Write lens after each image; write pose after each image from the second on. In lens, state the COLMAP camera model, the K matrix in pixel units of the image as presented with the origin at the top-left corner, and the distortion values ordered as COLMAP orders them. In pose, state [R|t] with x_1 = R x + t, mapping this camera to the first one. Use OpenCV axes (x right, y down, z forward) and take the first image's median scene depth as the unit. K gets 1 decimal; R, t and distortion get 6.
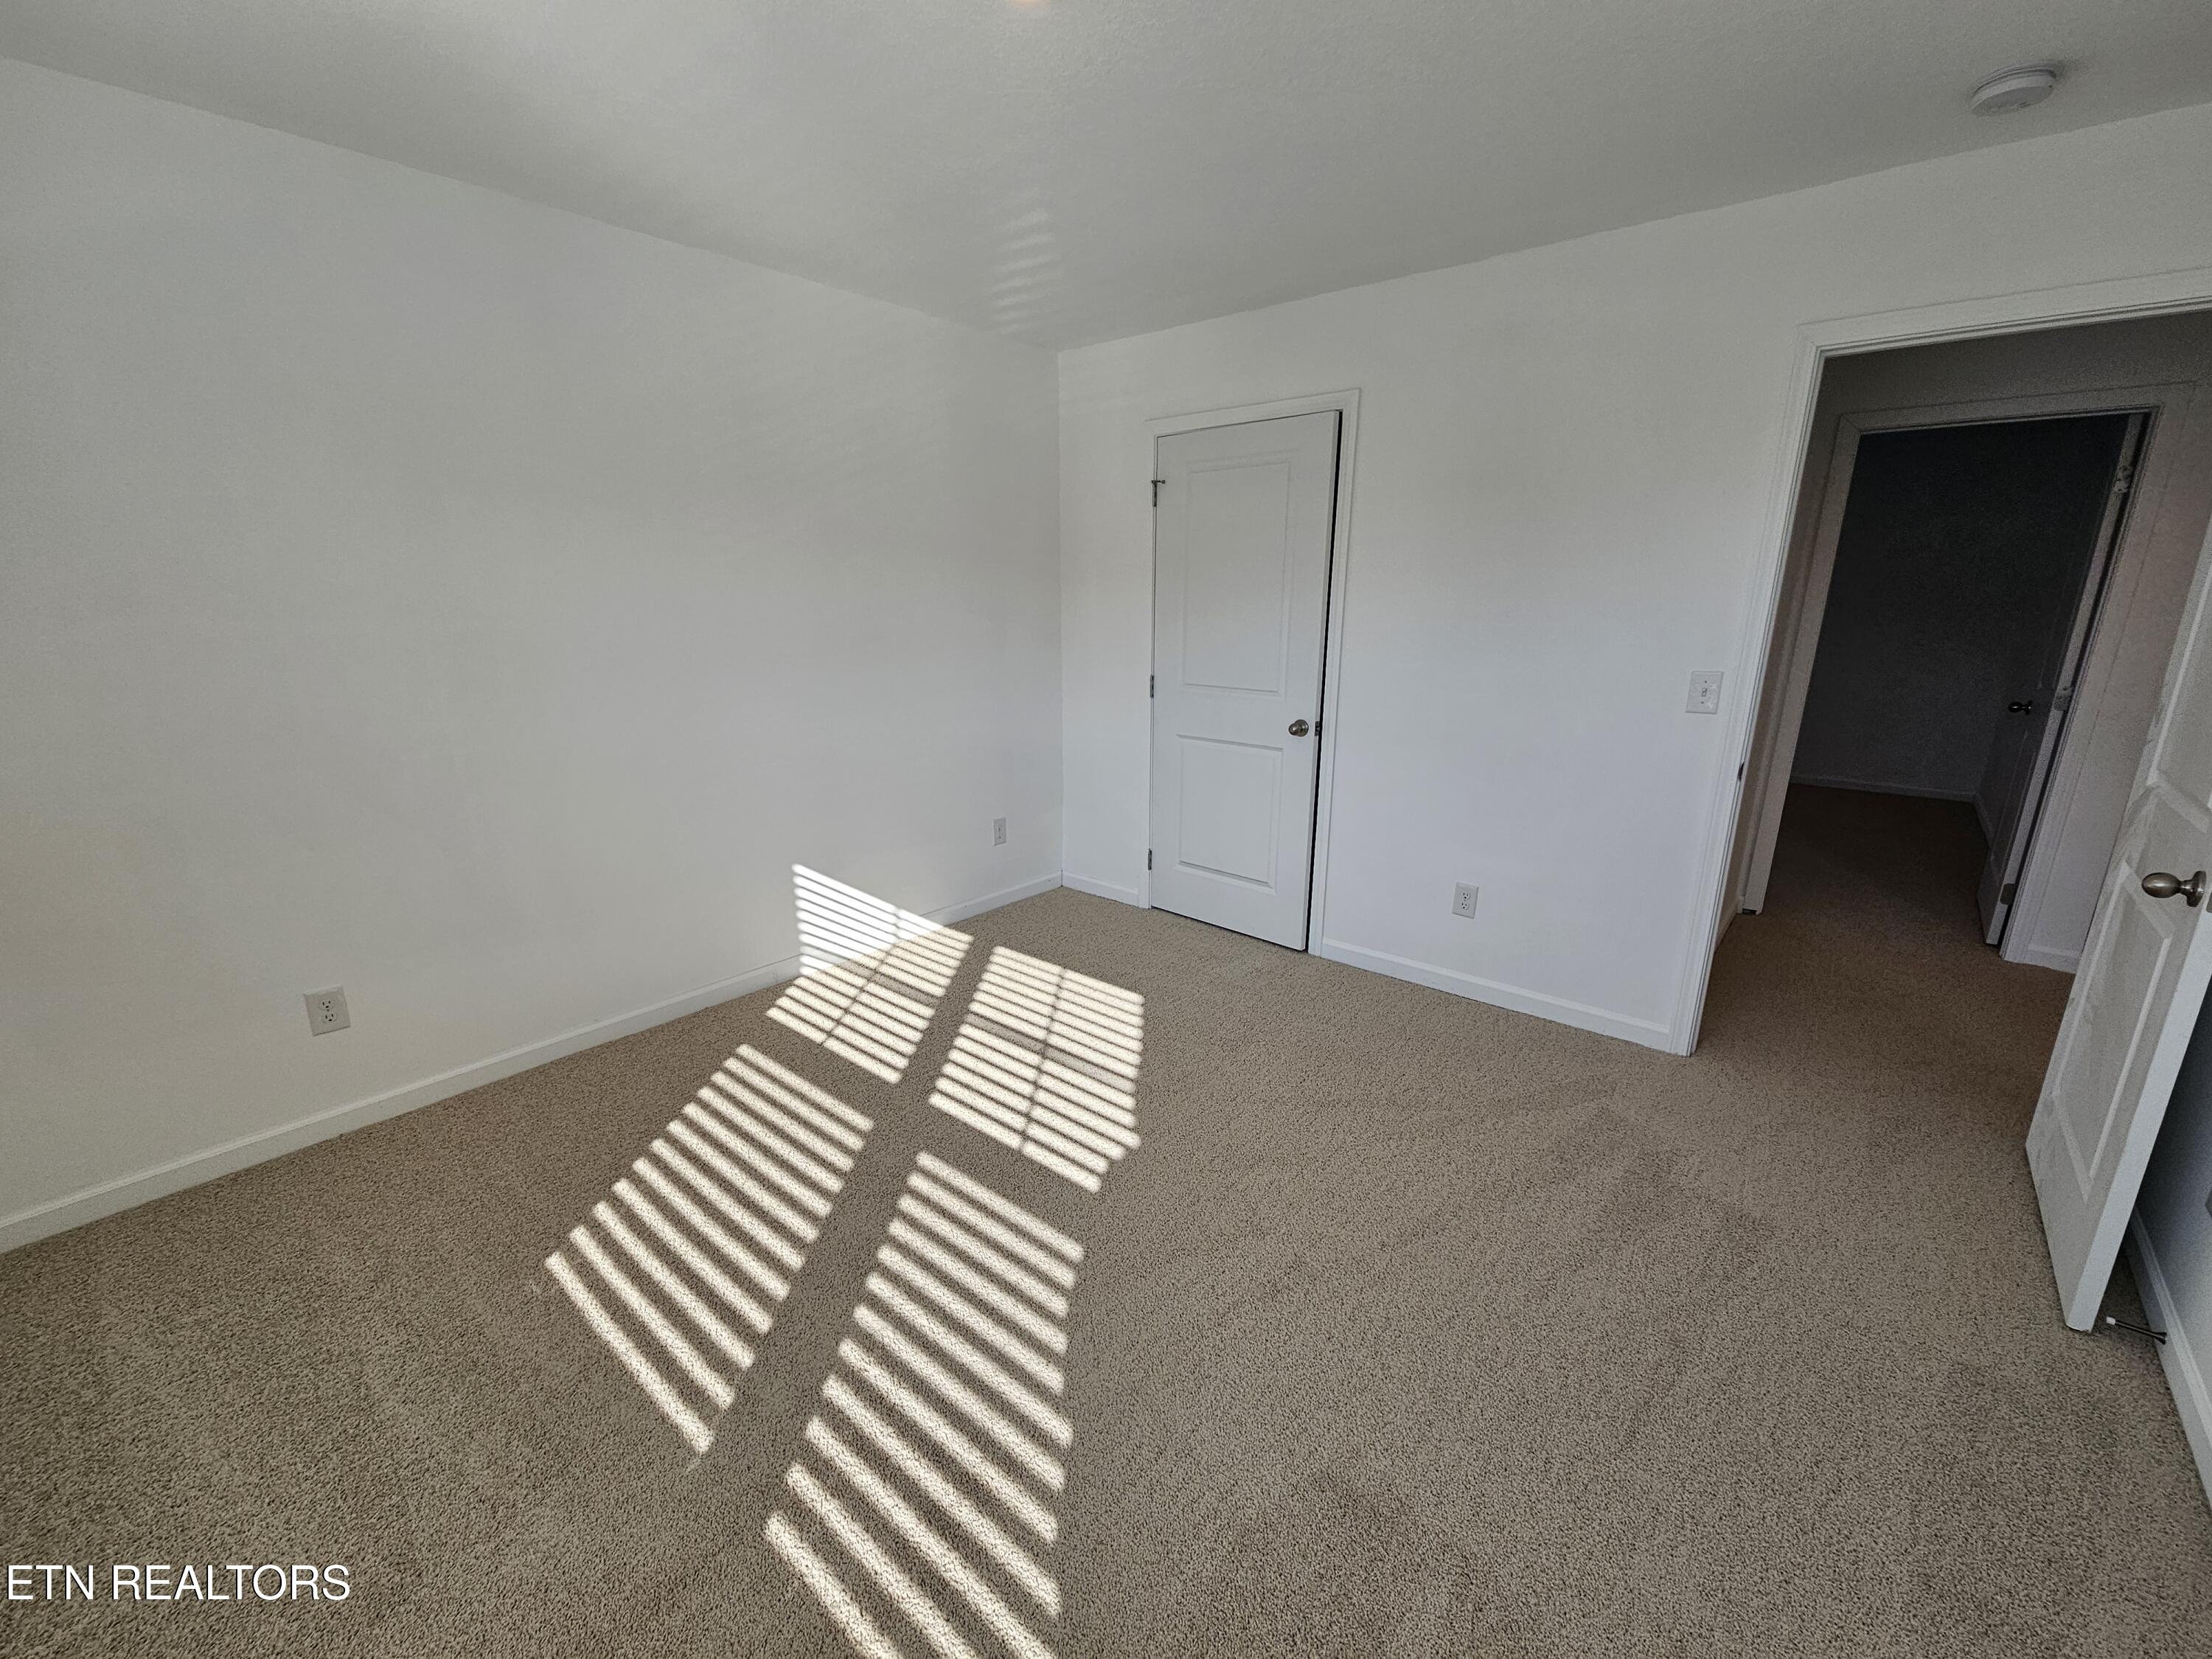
lens RADIAL K [[910.4, 0, 1086.4], [0, 910.4, 844.9], [0, 0, 1]] dist [-0.001664, 0.002154]
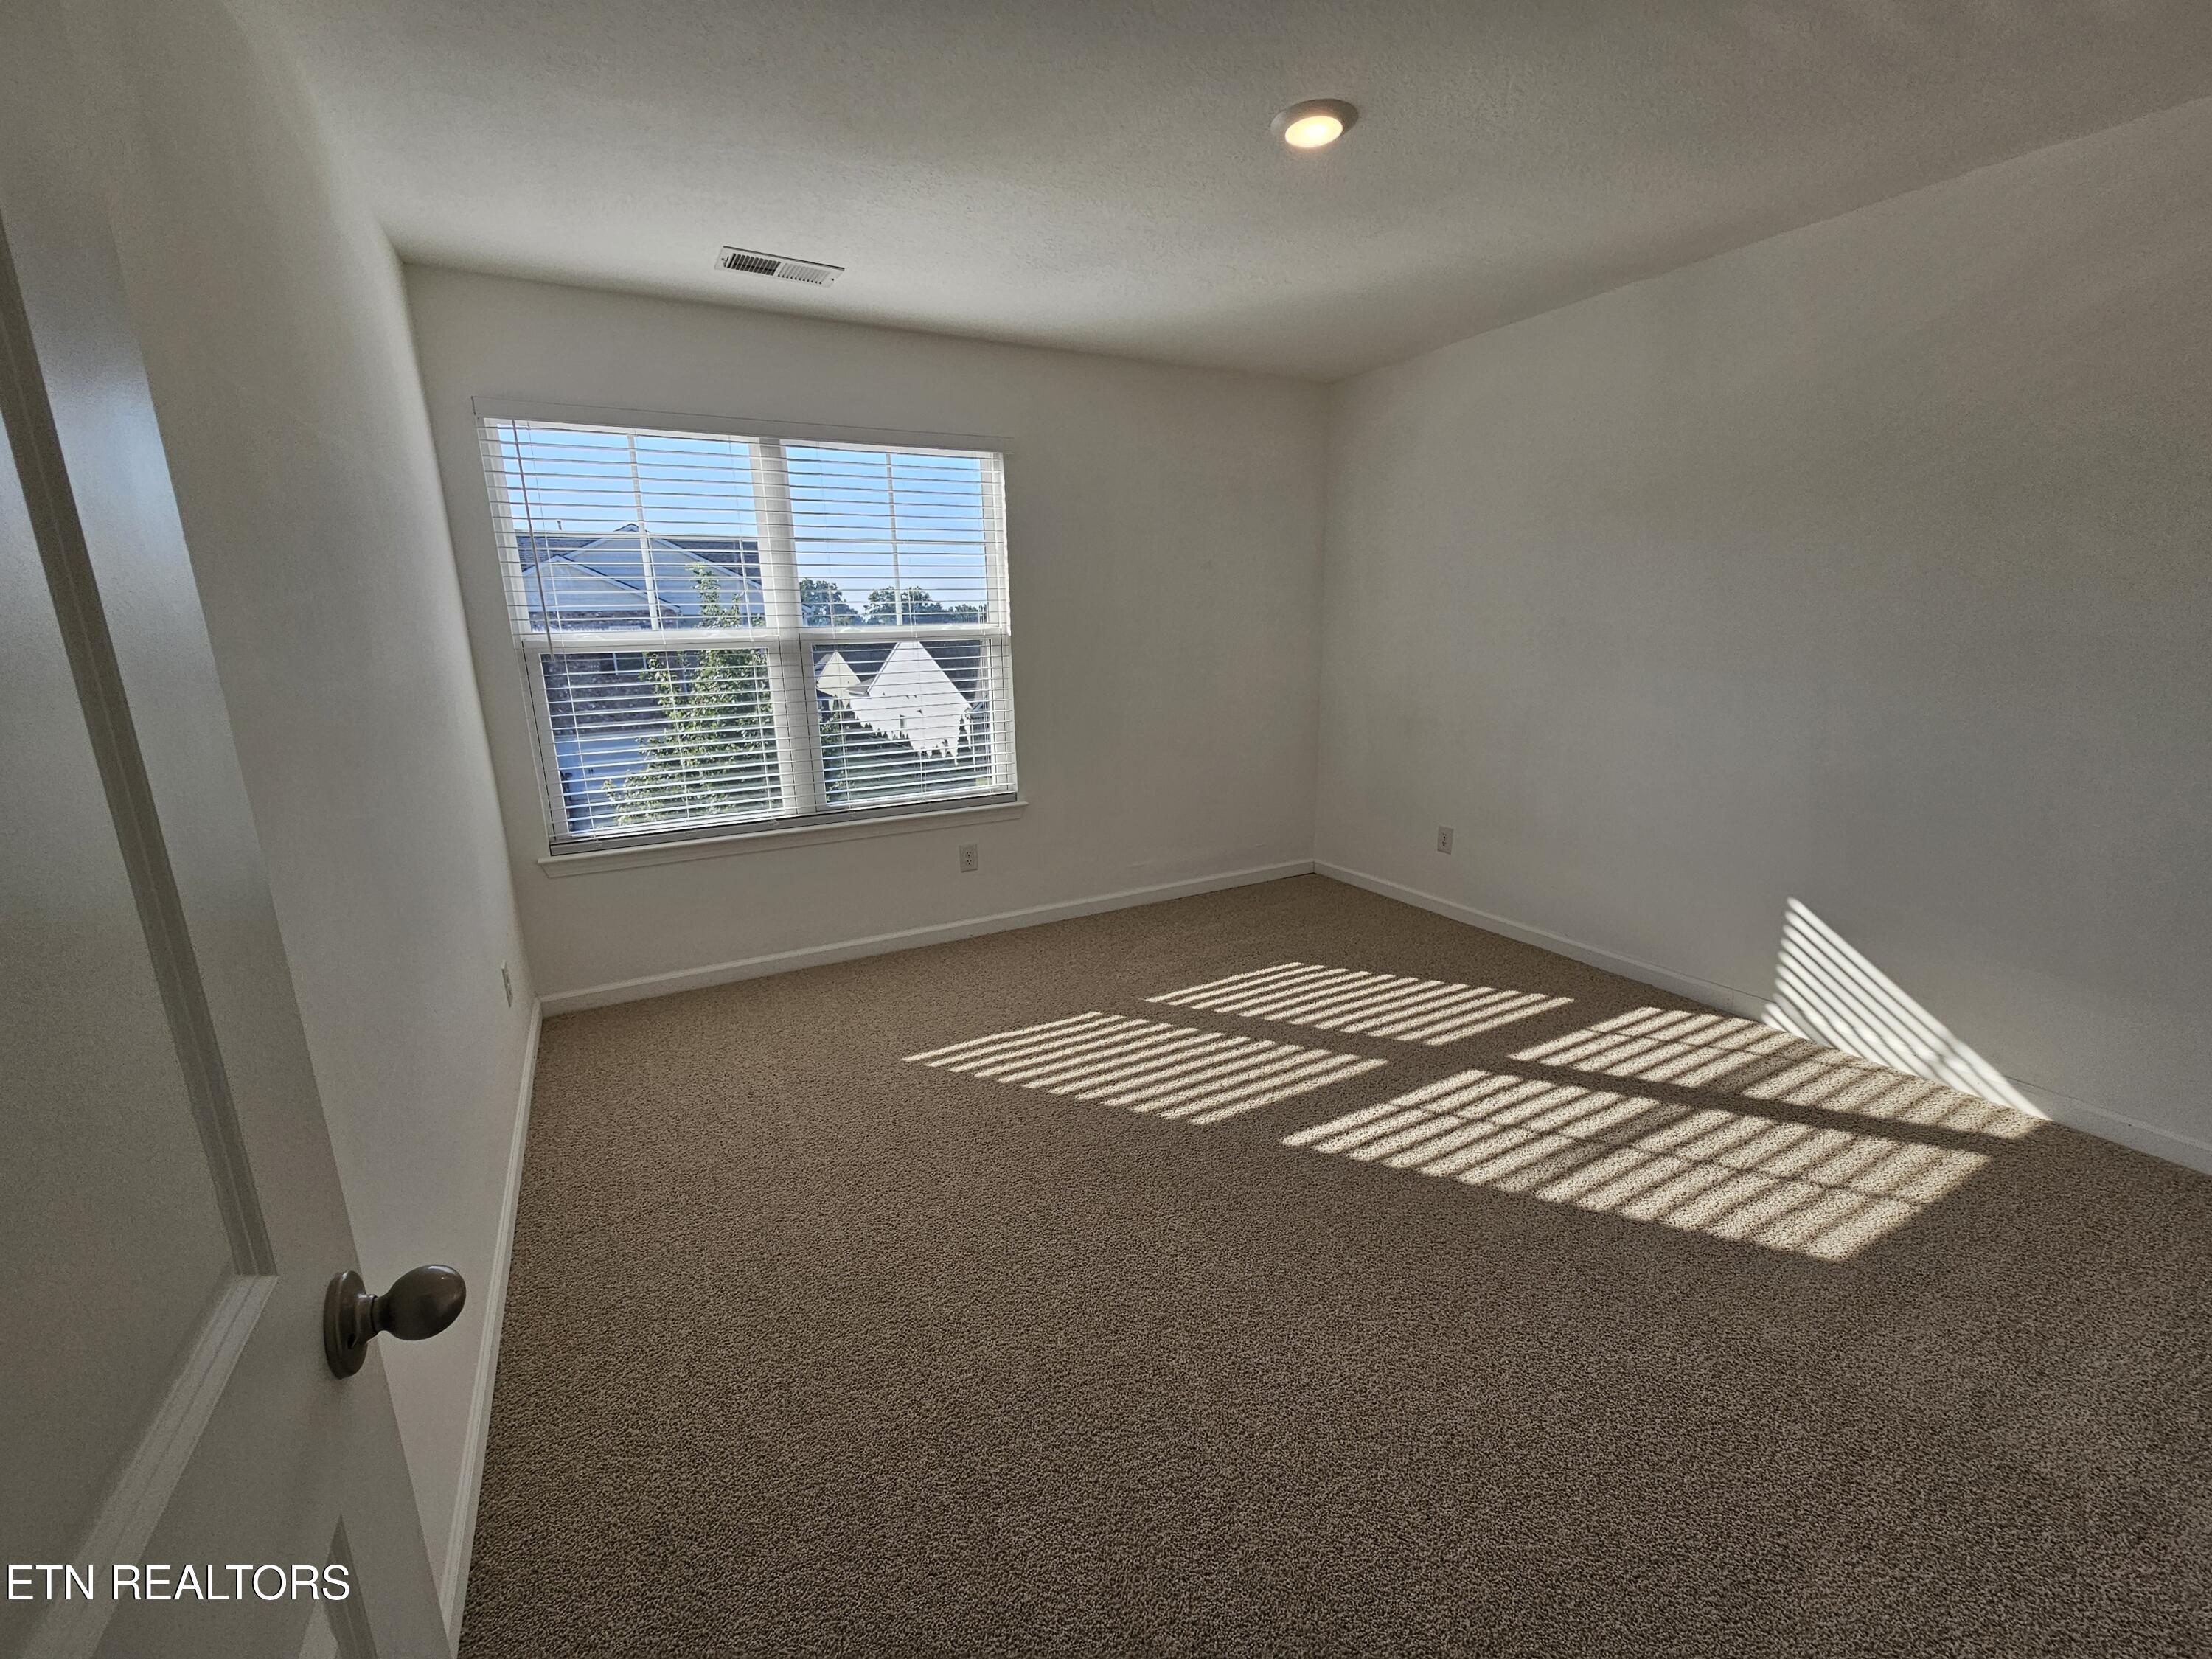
lens RADIAL K [[910.4, 0, 1093.5], [0, 910.4, 849.4], [0, 0, 1]] dist [-0.001664, 0.002154]
pose [[-0.351630, 0.240912, -0.904609, 0.676578], [-0.226443, 0.915734, 0.331895, -0.157344], [0.908339, 0.321546, -0.267447, 0.610402]]
